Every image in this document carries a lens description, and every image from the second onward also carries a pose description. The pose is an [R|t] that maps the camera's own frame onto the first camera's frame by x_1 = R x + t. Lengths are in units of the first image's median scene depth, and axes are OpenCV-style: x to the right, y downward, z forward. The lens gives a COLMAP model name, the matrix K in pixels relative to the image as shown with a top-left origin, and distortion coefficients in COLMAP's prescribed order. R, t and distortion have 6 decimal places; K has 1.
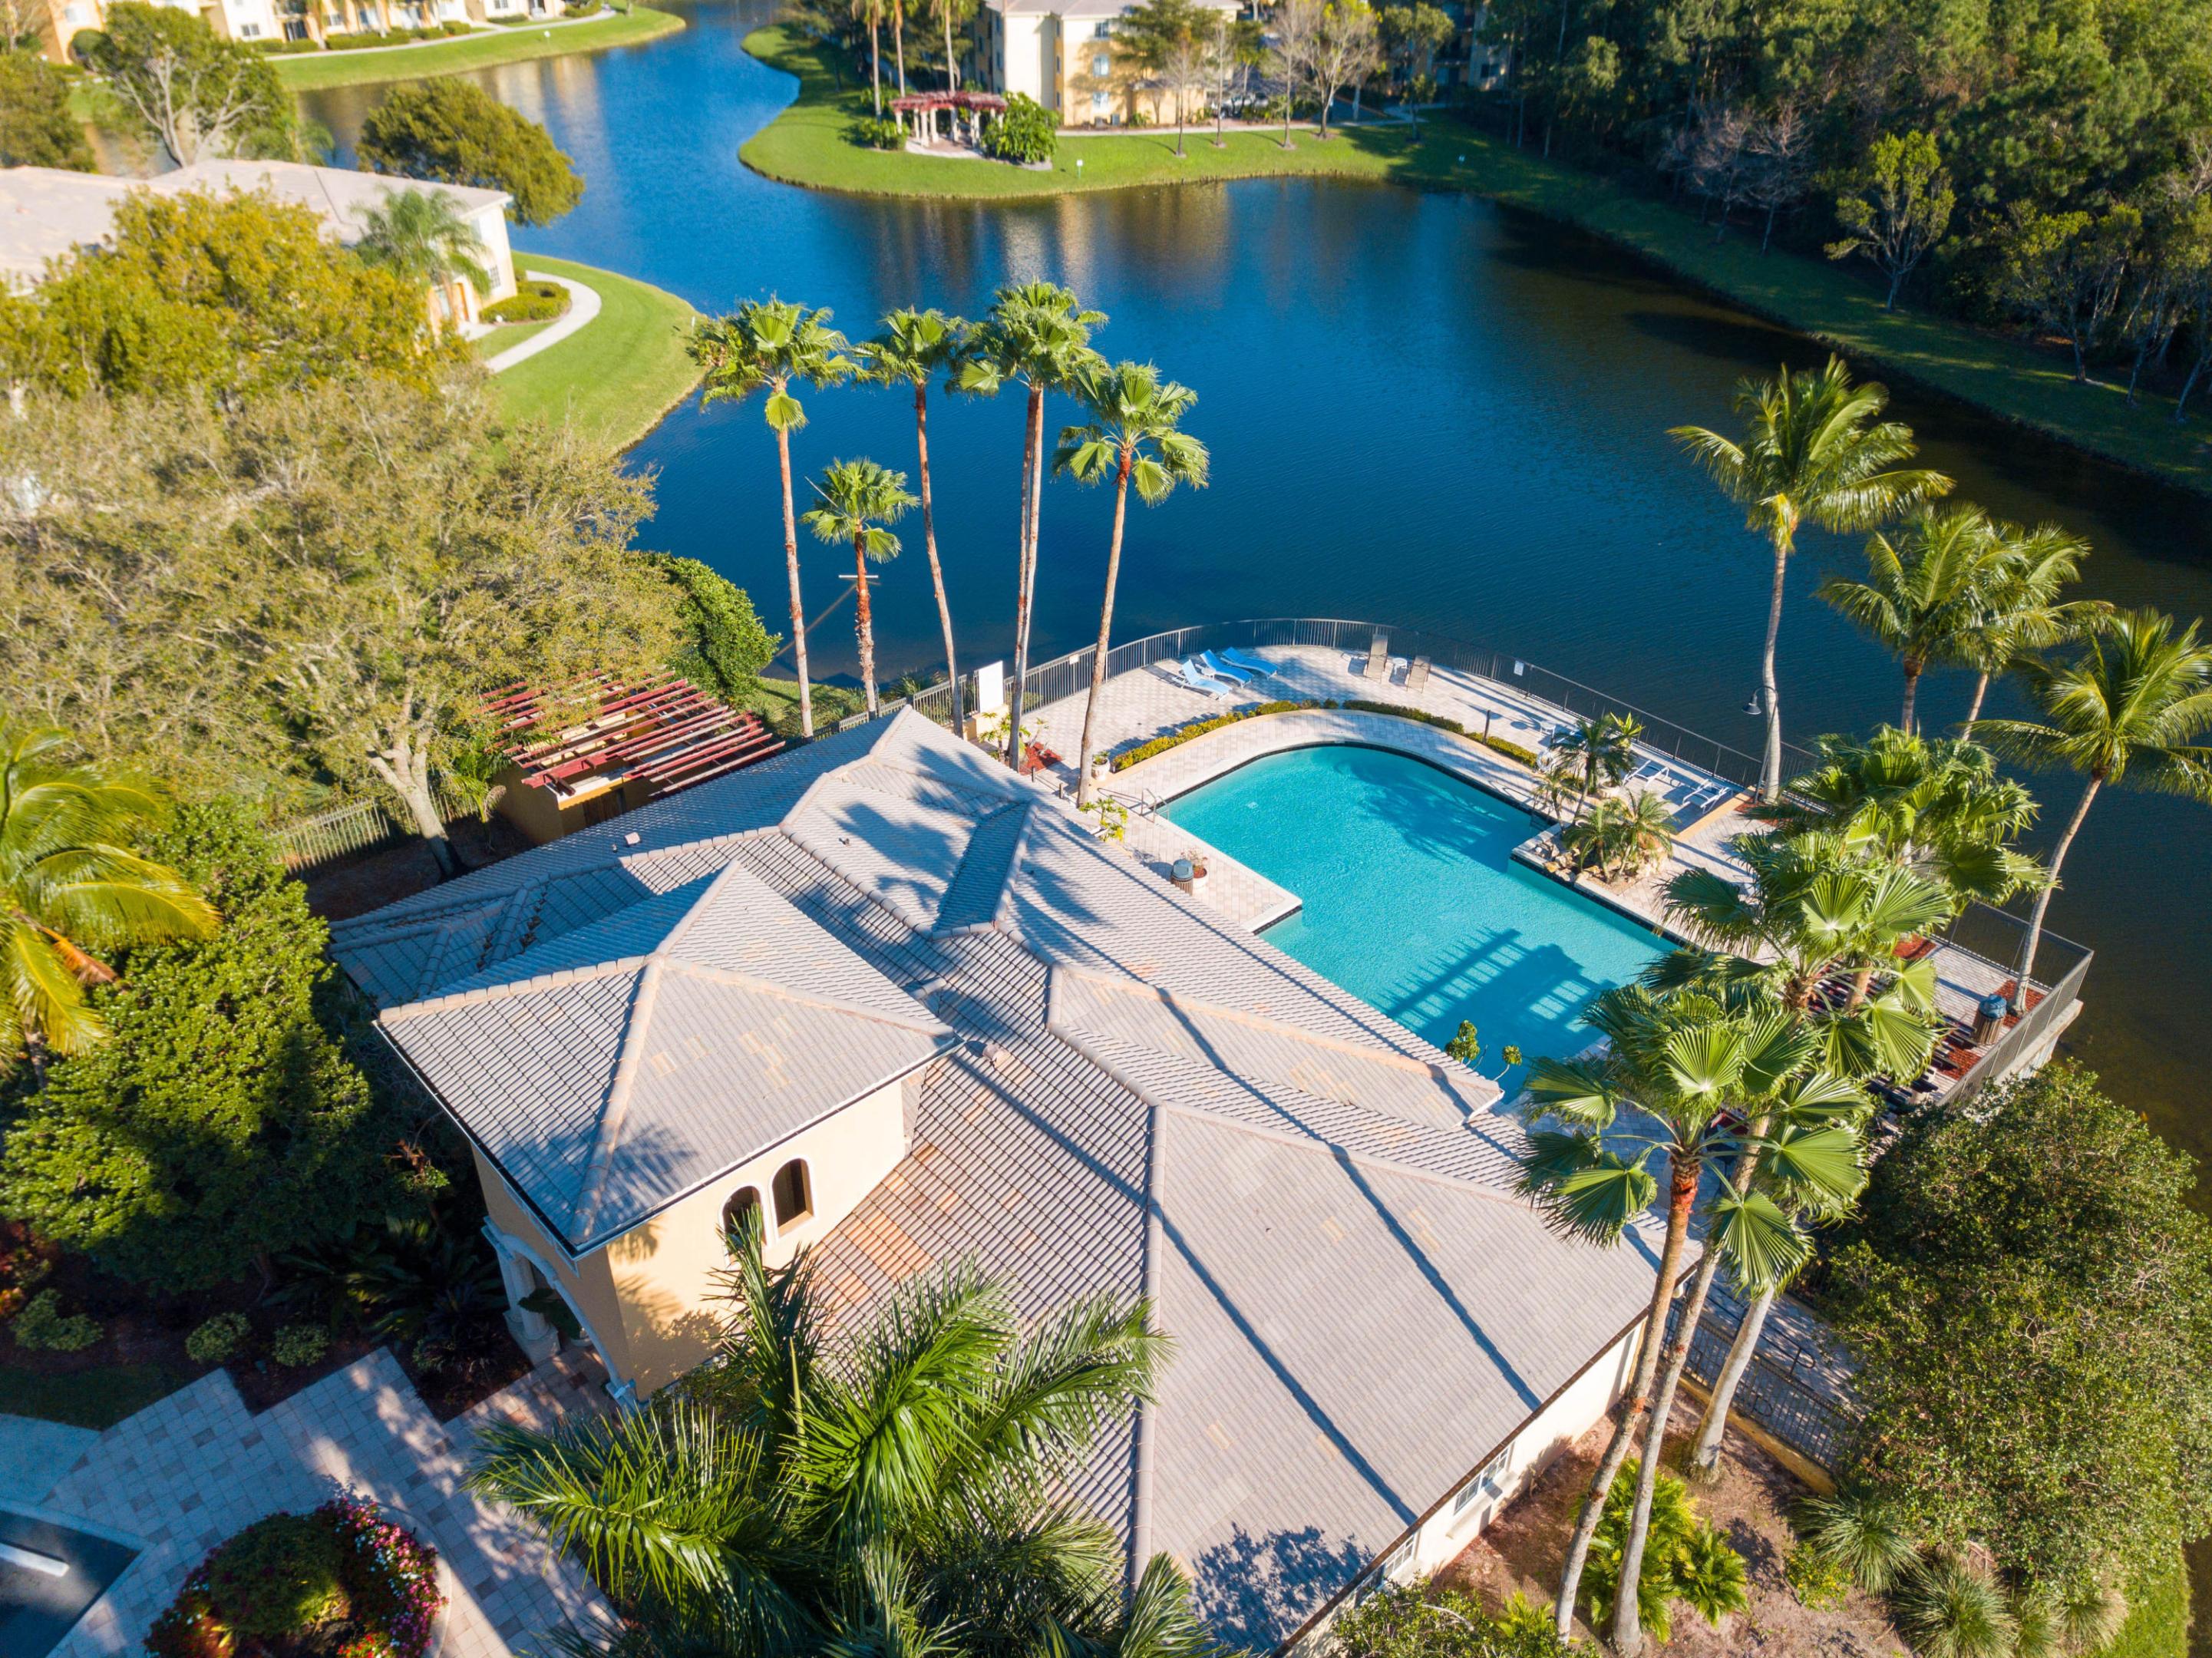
lens RADIAL K [[1712.6, 0, 1111.0], [0, 1712.6, 823.7], [0, 0, 1]] dist [0.019610, -0.006231]
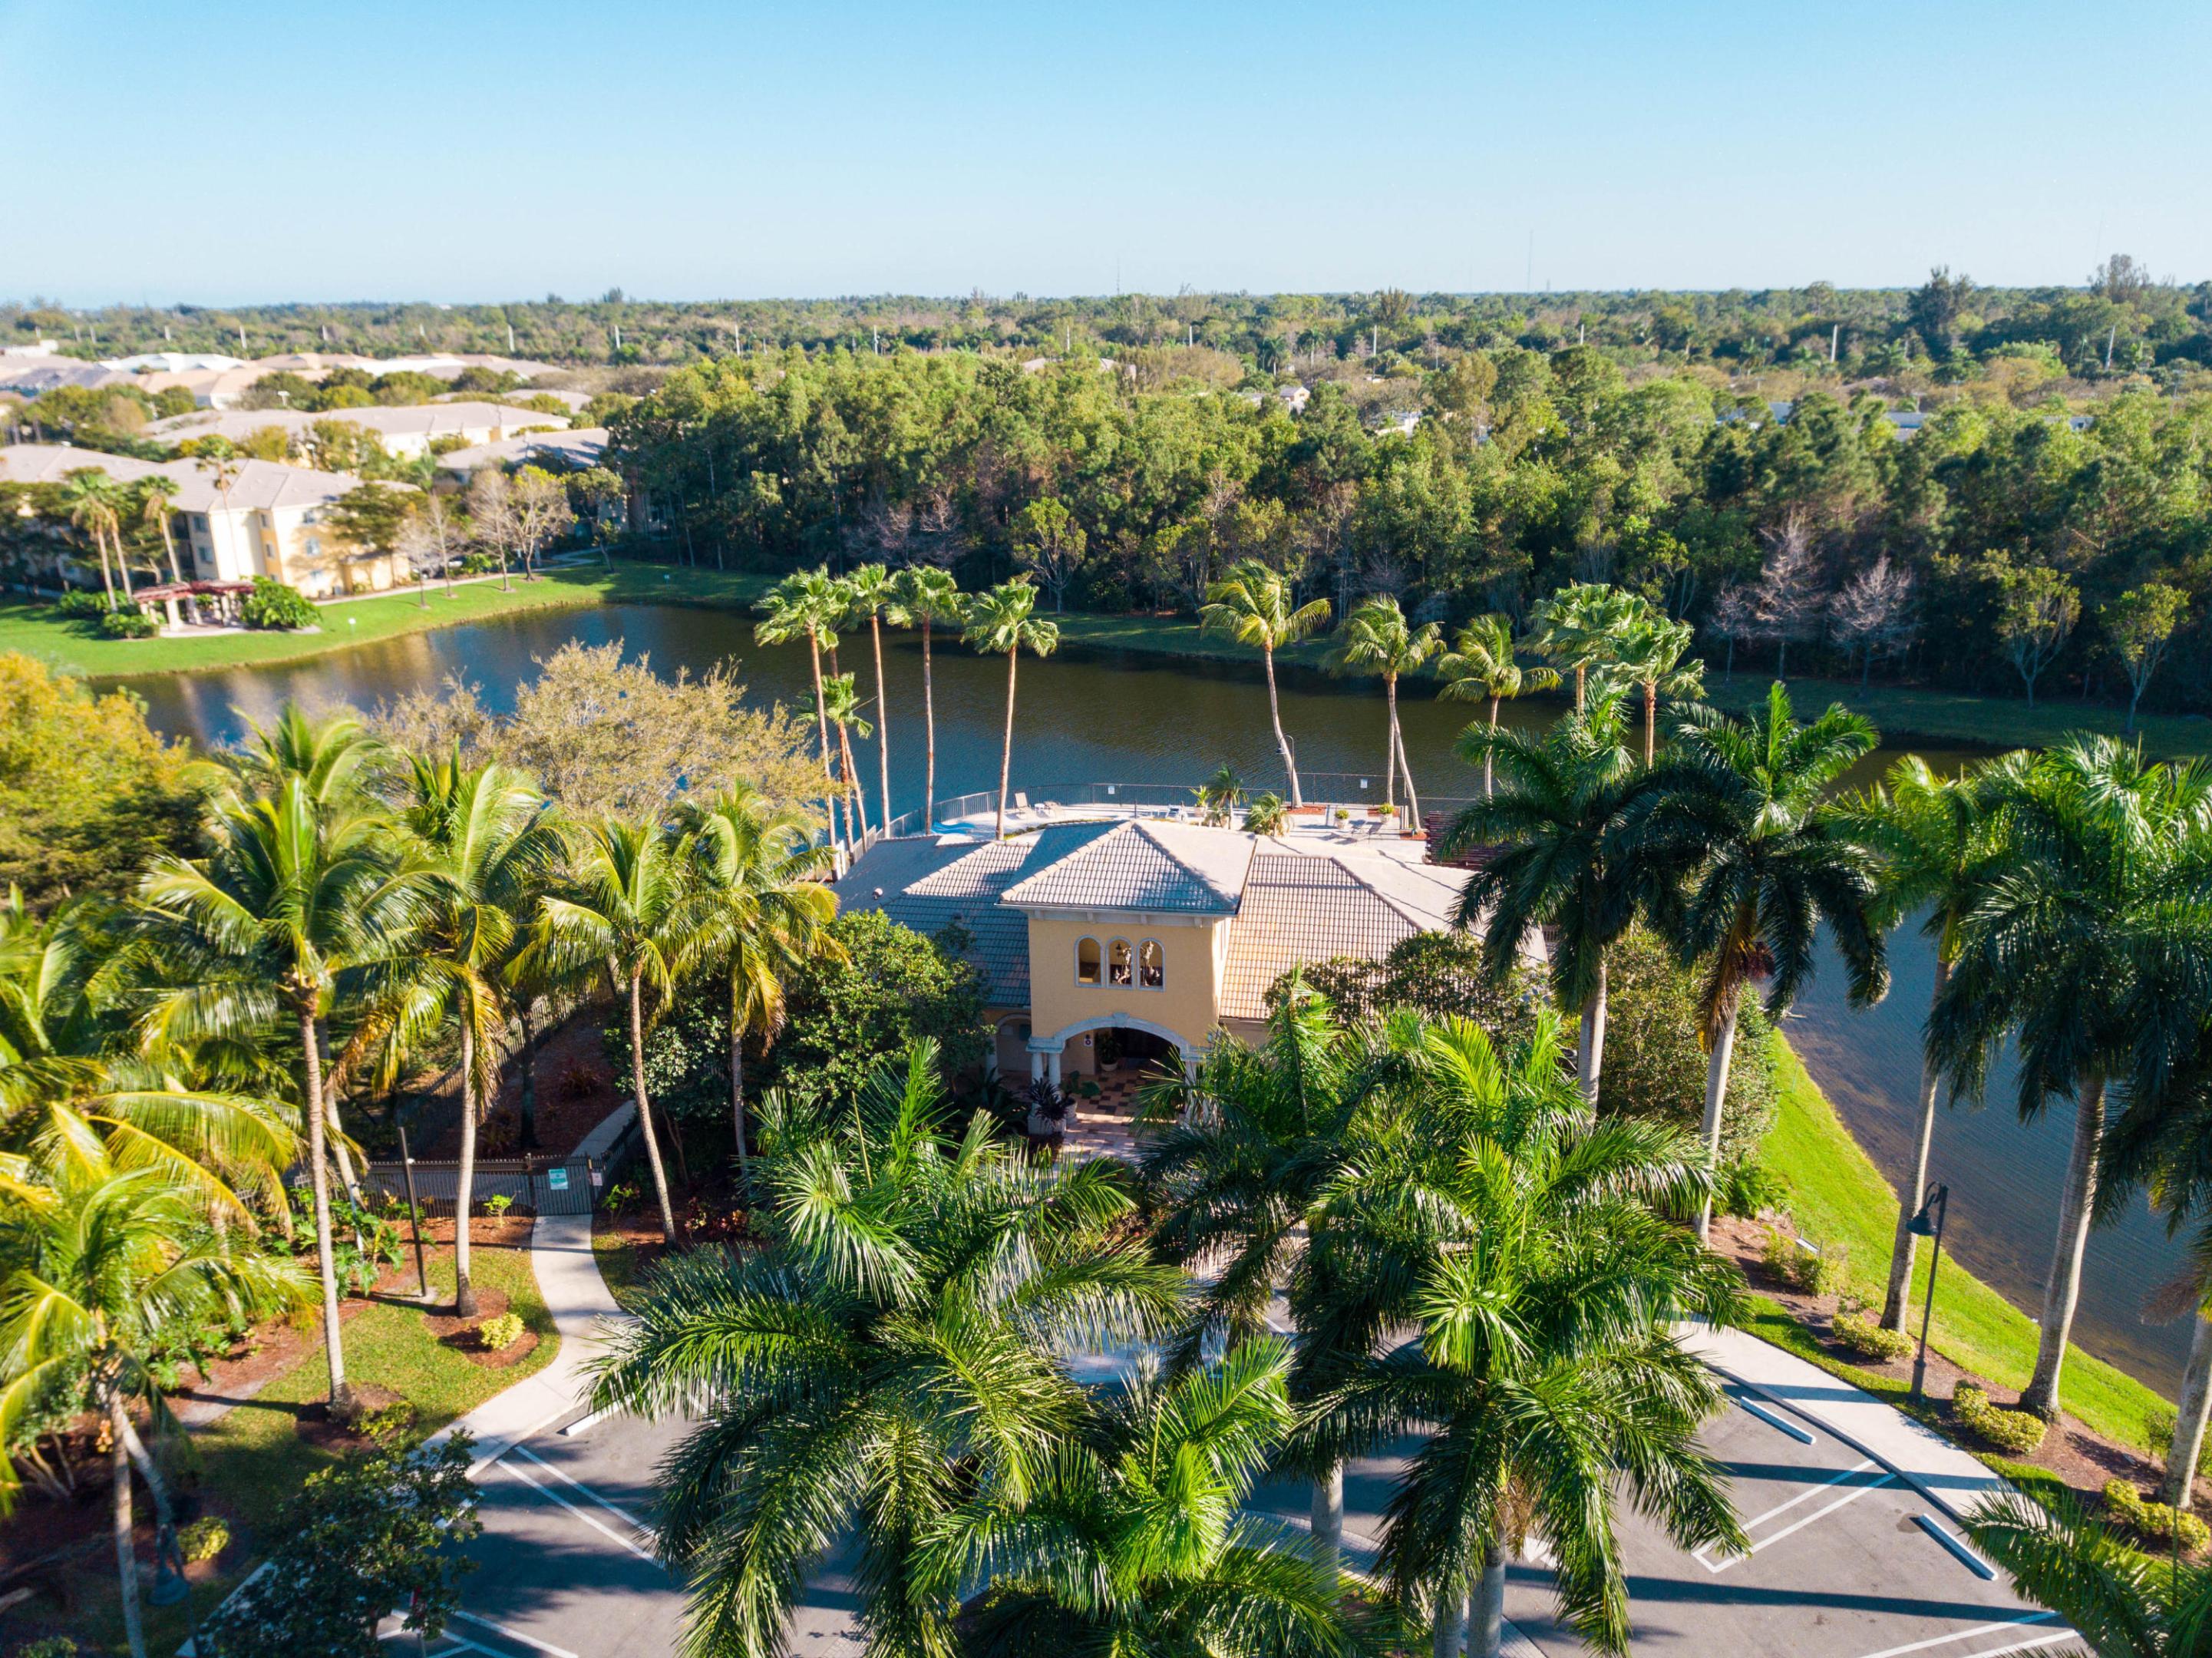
lens RADIAL K [[1712.6, 0, 1104.2], [0, 1712.6, 830.5], [0, 0, 1]] dist [0.019610, -0.006231]
pose [[0.804050, -0.211176, 0.555795, -0.262100], [0.344122, 0.927601, -0.145385, 0.068585], [-0.484854, 0.308158, 0.818508, -0.103601]]
